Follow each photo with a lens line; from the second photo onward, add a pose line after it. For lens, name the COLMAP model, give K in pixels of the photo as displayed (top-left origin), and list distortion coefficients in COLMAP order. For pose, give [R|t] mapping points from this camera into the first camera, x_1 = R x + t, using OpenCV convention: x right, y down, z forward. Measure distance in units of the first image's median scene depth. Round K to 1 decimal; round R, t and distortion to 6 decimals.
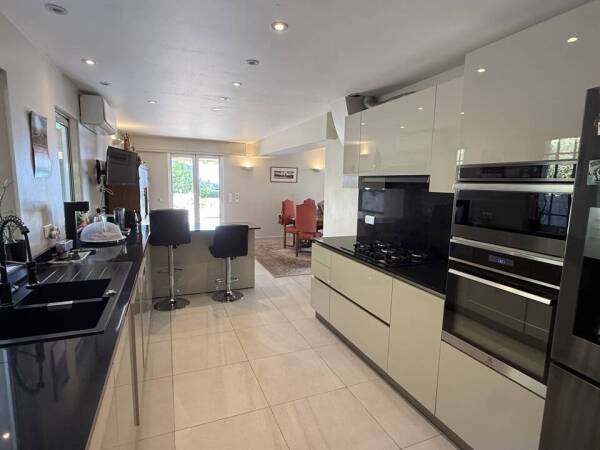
lens RADIAL K [[321.8, 0, 298.7], [0, 321.8, 224.2], [0, 0, 1]] dist [0.000772, -0.003070]
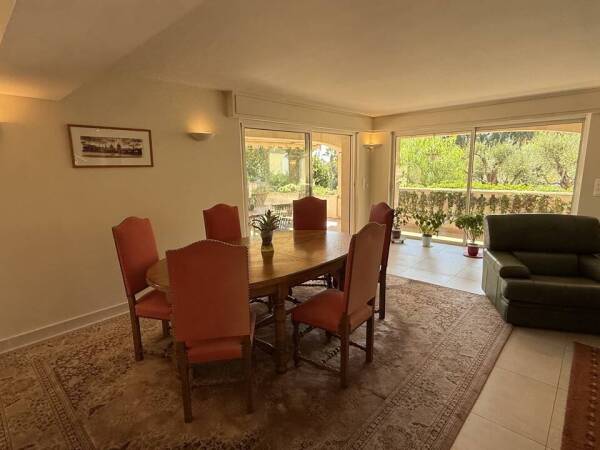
lens RADIAL K [[321.8, 0, 302.5], [0, 321.8, 224.8], [0, 0, 1]] dist [0.000772, -0.003070]
pose [[0.906135, -0.109617, 0.408539, -0.009129], [0.083906, 0.993225, 0.080394, -0.075141], [-0.414583, -0.038569, 0.909194, 0.563262]]
